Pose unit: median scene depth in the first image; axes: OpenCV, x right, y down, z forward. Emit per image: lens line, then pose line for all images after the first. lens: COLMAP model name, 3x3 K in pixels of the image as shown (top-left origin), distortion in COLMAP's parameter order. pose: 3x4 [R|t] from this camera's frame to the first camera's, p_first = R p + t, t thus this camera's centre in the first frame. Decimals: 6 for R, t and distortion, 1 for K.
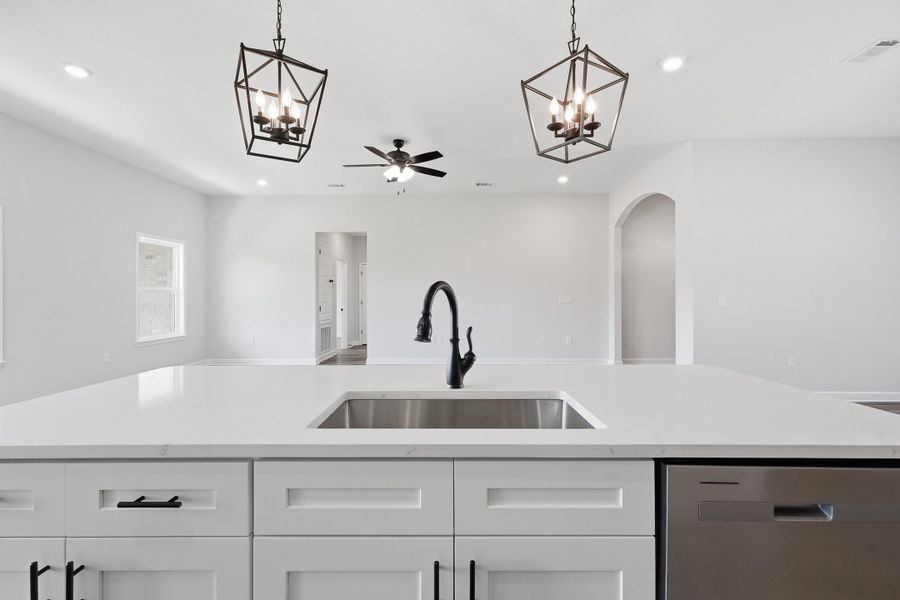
lens RADIAL K [[391.6, 0, 450.0], [0, 391.6, 300.0], [0, 0, 1]] dist [-0.002591, 0.000053]
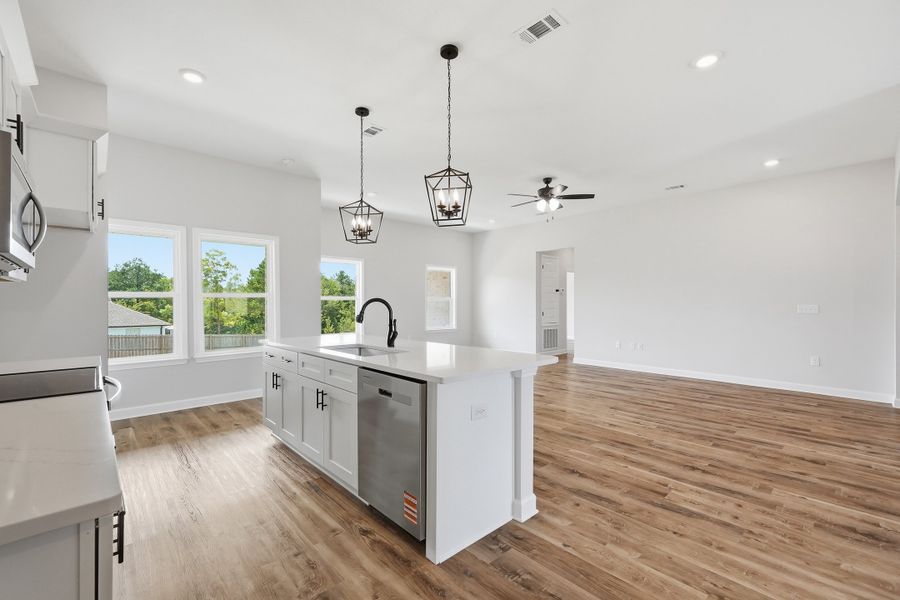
lens RADIAL K [[385.6, 0, 449.5], [0, 385.6, 301.6], [0, 0, 1]] dist [0.000497, 0.000165]
pose [[0.682129, 0.000759, -0.731231, 0.459598], [-0.011021, 0.999897, -0.009243, -0.001400], [0.731149, 0.014364, 0.682067, -0.048980]]
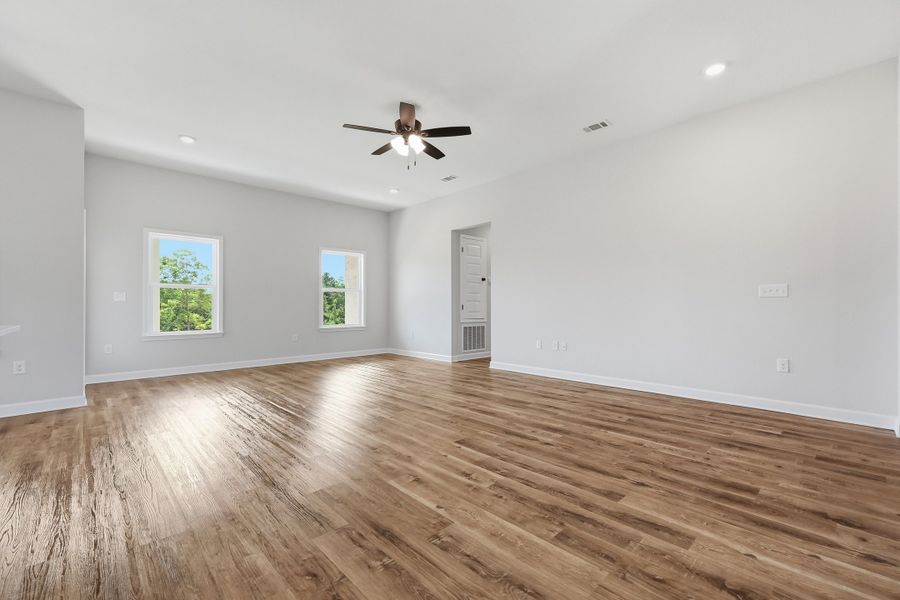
lens RADIAL K [[381.3, 0, 450.4], [0, 381.3, 305.9], [0, 0, 1]] dist [-0.003047, 0.000641]
pose [[0.688747, 0.000567, -0.725001, 0.459009], [-0.008518, 0.999937, -0.007310, 0.034864], [0.724951, 0.011211, 0.688709, 0.404314]]
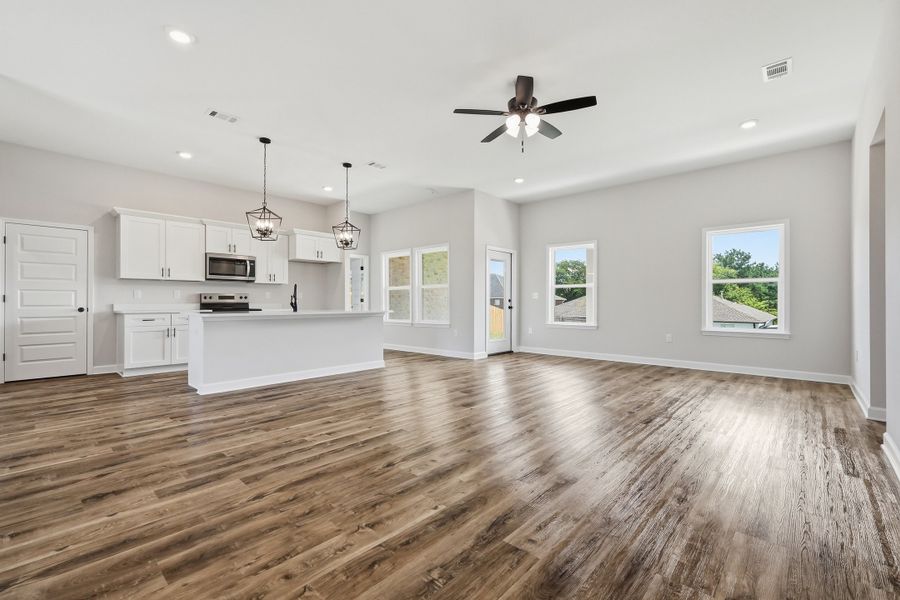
lens RADIAL K [[391.6, 0, 450.0], [0, 391.6, 300.0], [0, 0, 1]] dist [-0.002591, 0.000053]
pose [[-0.676589, -0.003323, -0.736353, 0.460090], [-0.006548, 0.999977, 0.001504, 0.026658], [0.736331, 0.005839, -0.676596, 1.200206]]
